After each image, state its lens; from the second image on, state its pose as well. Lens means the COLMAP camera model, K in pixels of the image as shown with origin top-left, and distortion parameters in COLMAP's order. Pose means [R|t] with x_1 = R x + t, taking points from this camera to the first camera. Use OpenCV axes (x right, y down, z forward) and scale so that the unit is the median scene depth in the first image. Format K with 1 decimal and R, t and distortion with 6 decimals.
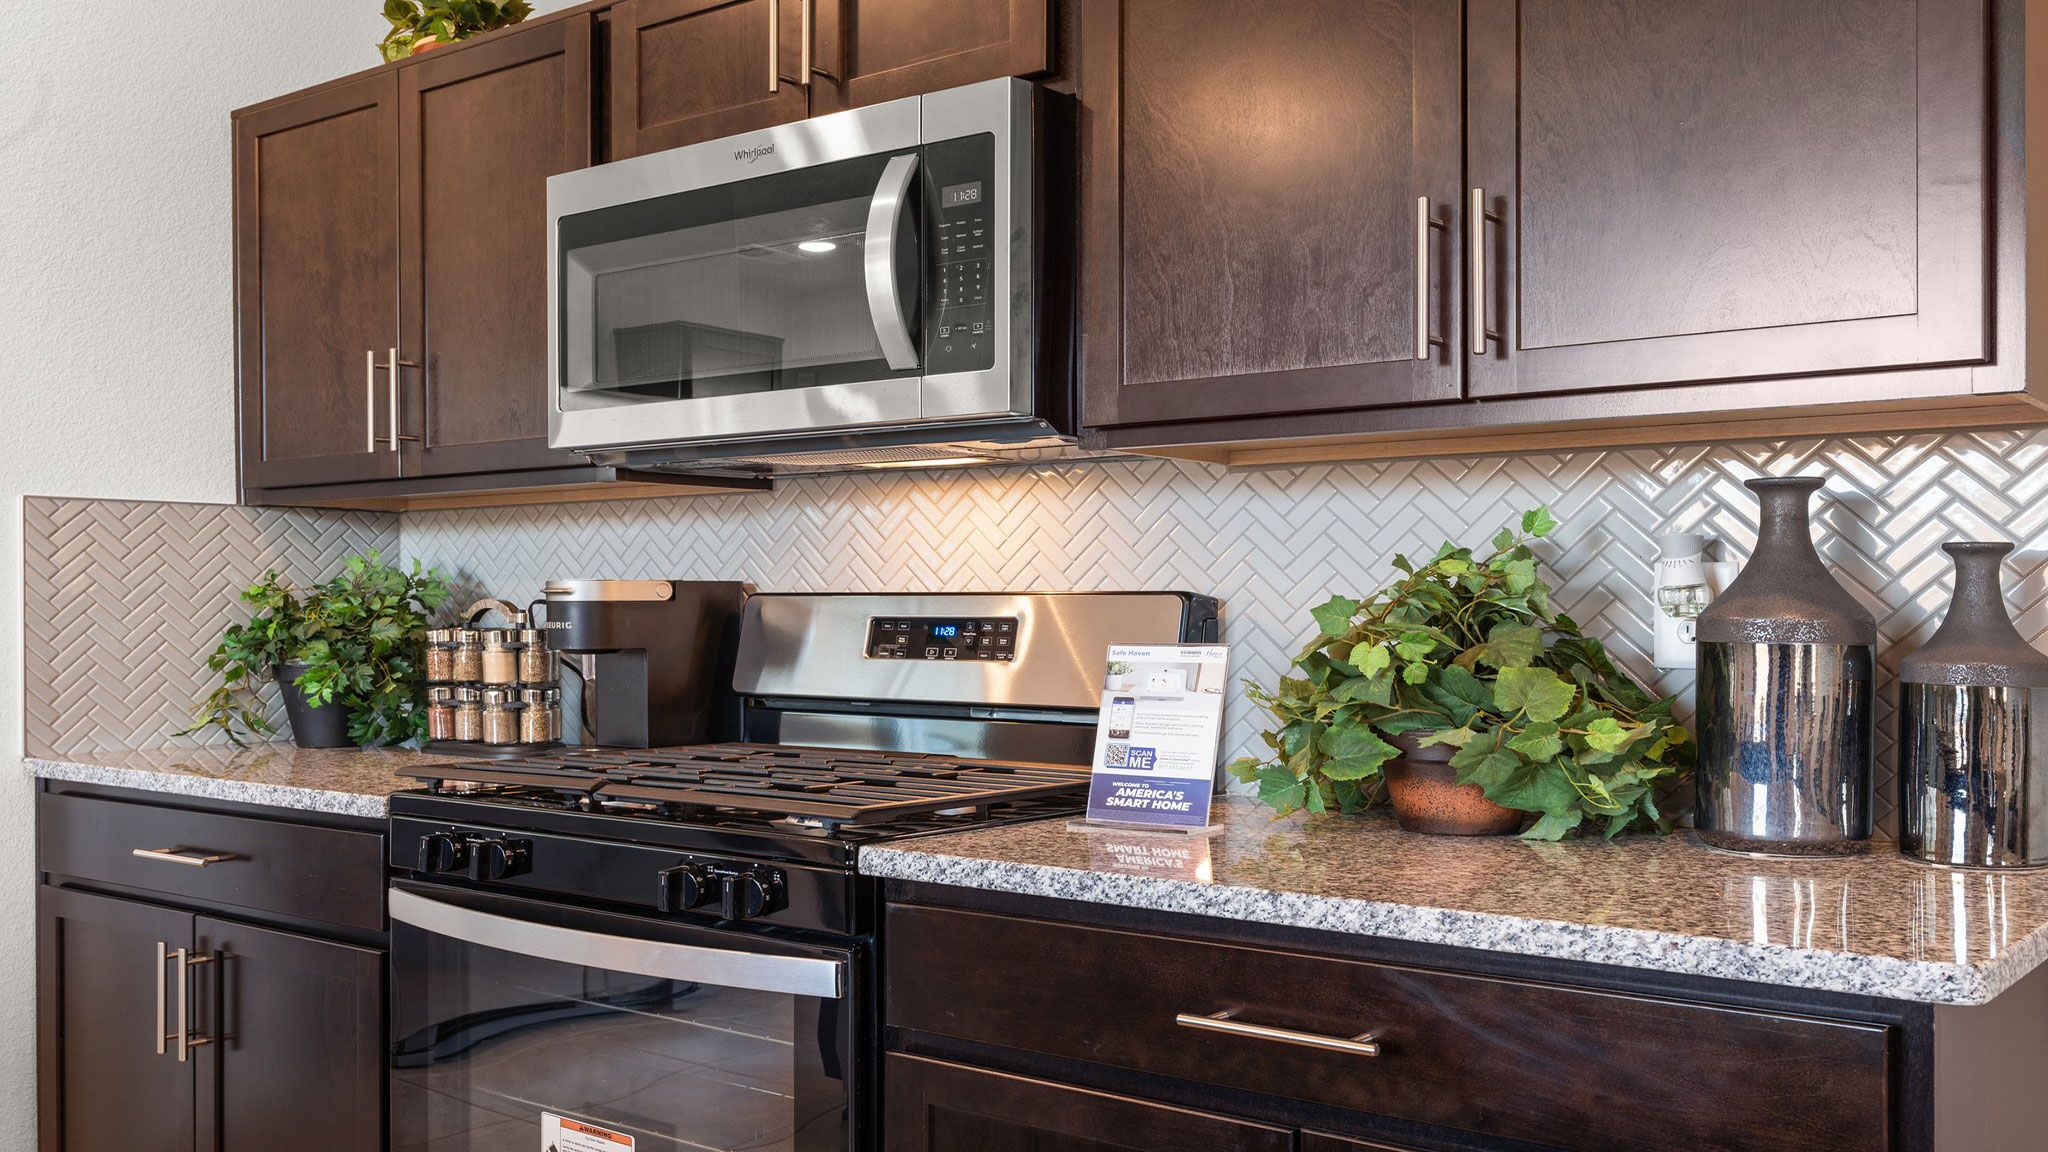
lens RADIAL K [[1873.0, 0, 1025.3], [0, 1873.0, 581.8], [0, 0, 1]] dist [-0.006773, 0.000000]
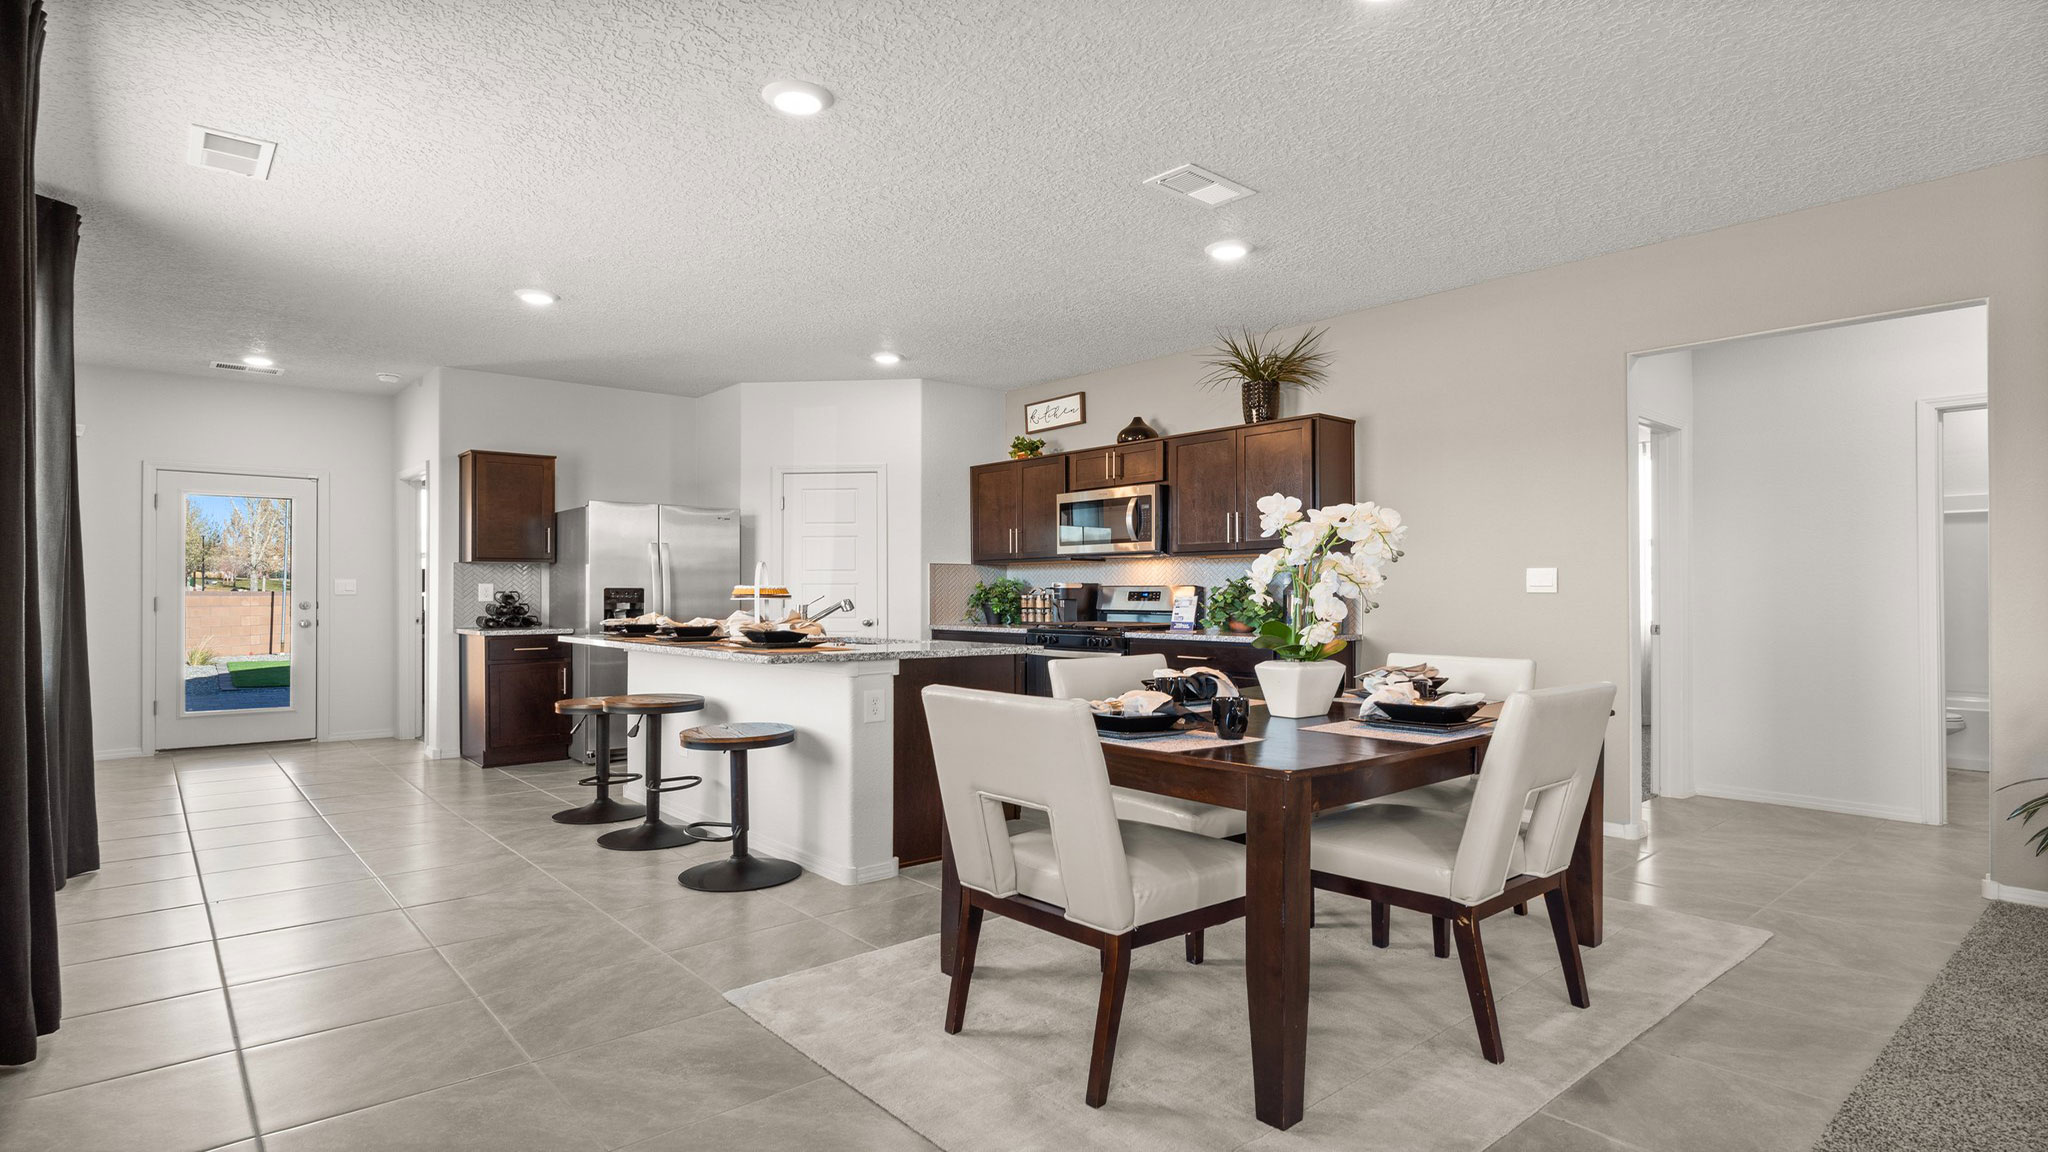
lens RADIAL K [[1040.0, 0, 1027.1], [0, 1040.0, 582.1], [0, 0, 1]] dist [-0.000144, -0.000039]
pose [[0.982335, -0.000887, -0.187128, 0.132252], [0.000813, 1.000000, -0.000472, -0.002007], [0.187128, 0.000312, 0.982335, -1.353465]]
